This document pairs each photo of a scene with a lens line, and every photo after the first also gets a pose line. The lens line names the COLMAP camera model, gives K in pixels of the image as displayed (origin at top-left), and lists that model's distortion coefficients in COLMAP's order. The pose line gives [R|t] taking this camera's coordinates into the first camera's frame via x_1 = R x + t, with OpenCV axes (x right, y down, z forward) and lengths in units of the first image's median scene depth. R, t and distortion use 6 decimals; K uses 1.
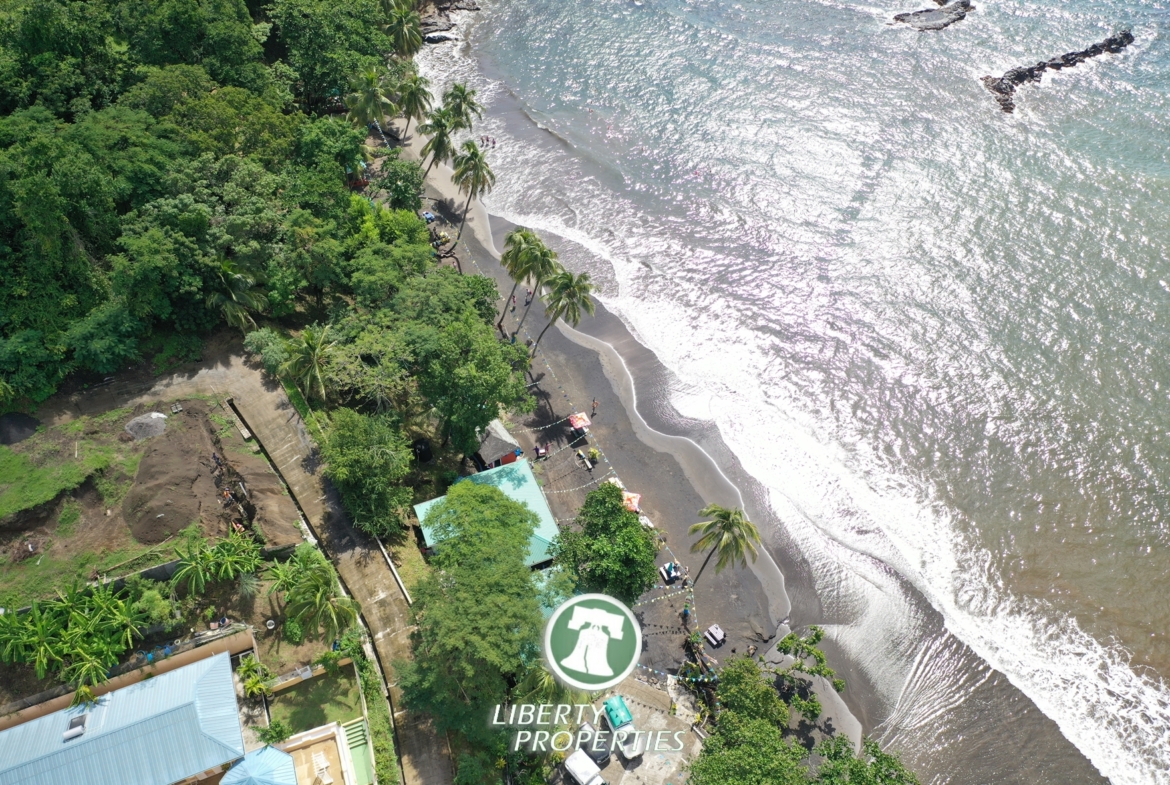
lens RADIAL K [[931.5, 0, 583.4], [0, 931.5, 389.9], [0, 0, 1]] dist [0.001743, 0.002063]
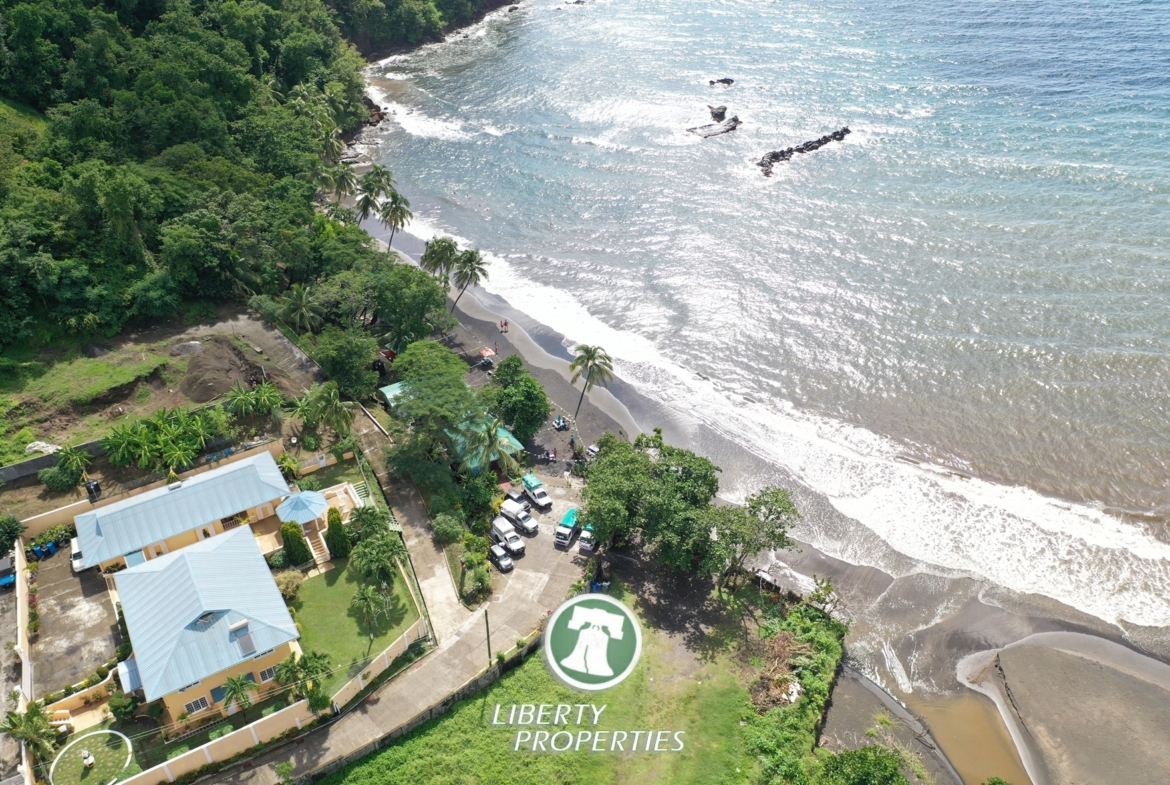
lens RADIAL K [[931.5, 0, 581.2], [0, 931.5, 388.1], [0, 0, 1]] dist [0.001743, 0.002063]
pose [[0.987748, -0.088242, 0.128717, -0.058720], [0.114418, 0.970378, -0.212779, 0.475568], [-0.106128, 0.224900, 0.968585, -0.446503]]
